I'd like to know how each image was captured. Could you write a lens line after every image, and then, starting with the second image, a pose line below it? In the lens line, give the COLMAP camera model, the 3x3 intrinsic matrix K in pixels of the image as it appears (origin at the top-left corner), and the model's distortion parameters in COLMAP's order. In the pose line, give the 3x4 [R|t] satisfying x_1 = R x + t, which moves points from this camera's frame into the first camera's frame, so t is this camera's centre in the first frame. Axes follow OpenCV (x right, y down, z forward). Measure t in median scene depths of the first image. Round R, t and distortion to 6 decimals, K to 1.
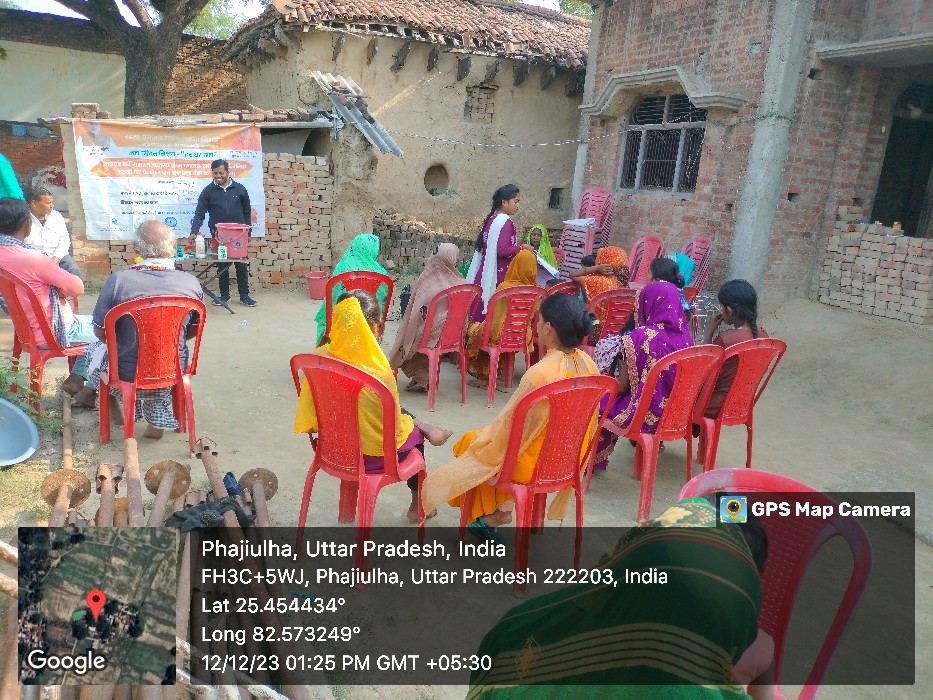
lens RADIAL K [[686.2, 0, 471.0], [0, 686.2, 351.8], [0, 0, 1]] dist [0.032811, -0.043103]
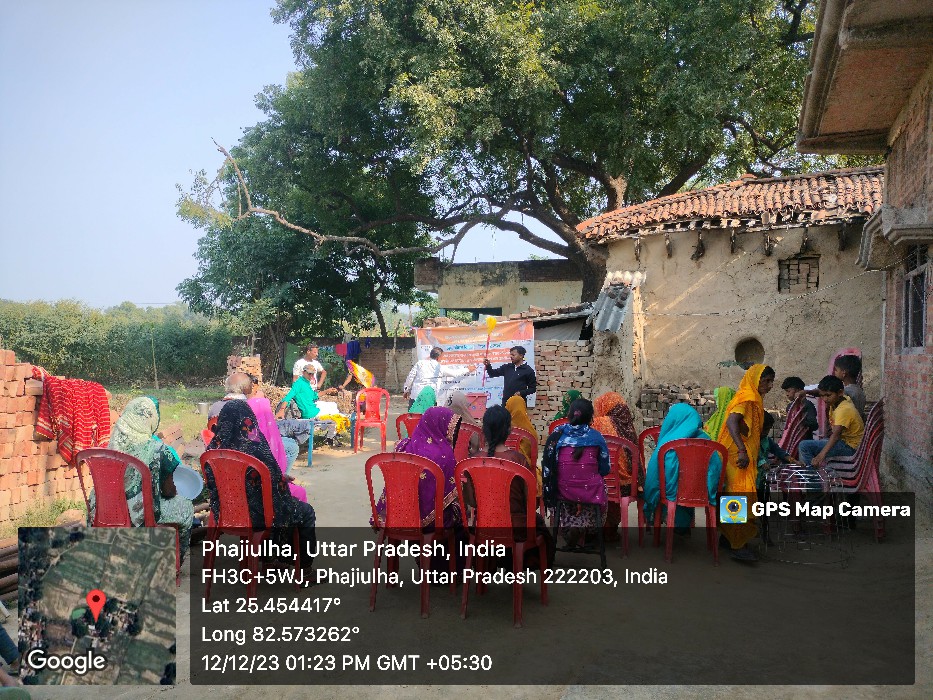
lens RADIAL K [[686.2, 0, 470.6], [0, 686.2, 349.9], [0, 0, 1]] dist [0.032811, -0.043103]
pose [[0.687007, -0.073505, -0.722924, 1.278304], [-0.138234, 0.963483, -0.229331, 0.074562], [0.713381, 0.257485, 0.651758, 0.263773]]
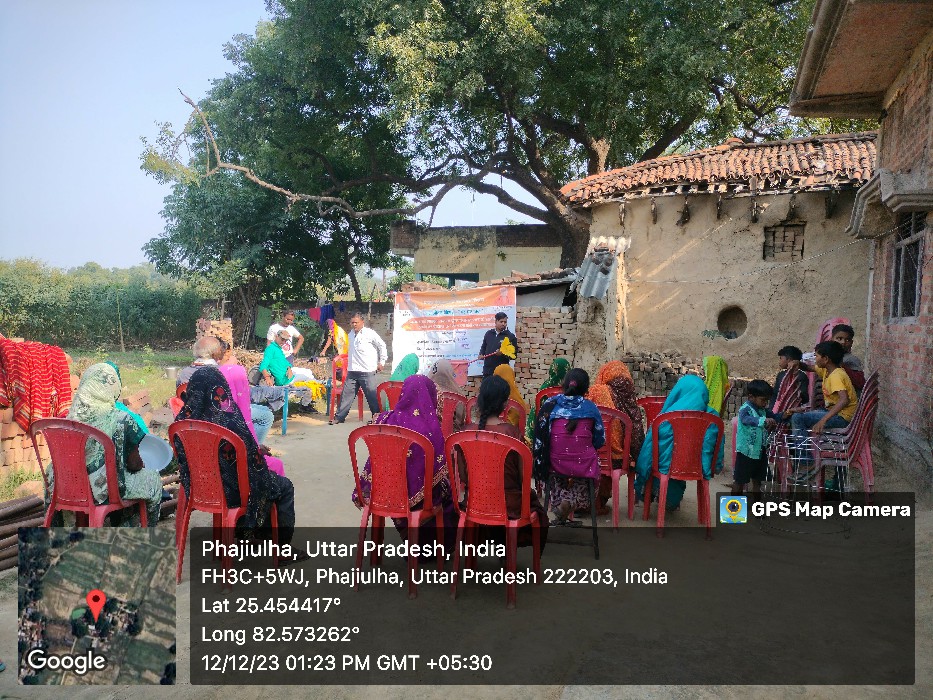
lens RADIAL K [[686.2, 0, 471.0], [0, 686.2, 349.5], [0, 0, 1]] dist [0.032811, -0.043103]
pose [[0.715620, -0.031911, -0.697761, 1.196286], [-0.138849, 0.972521, -0.186880, 0.059228], [0.684550, 0.230618, 0.691525, 0.296590]]
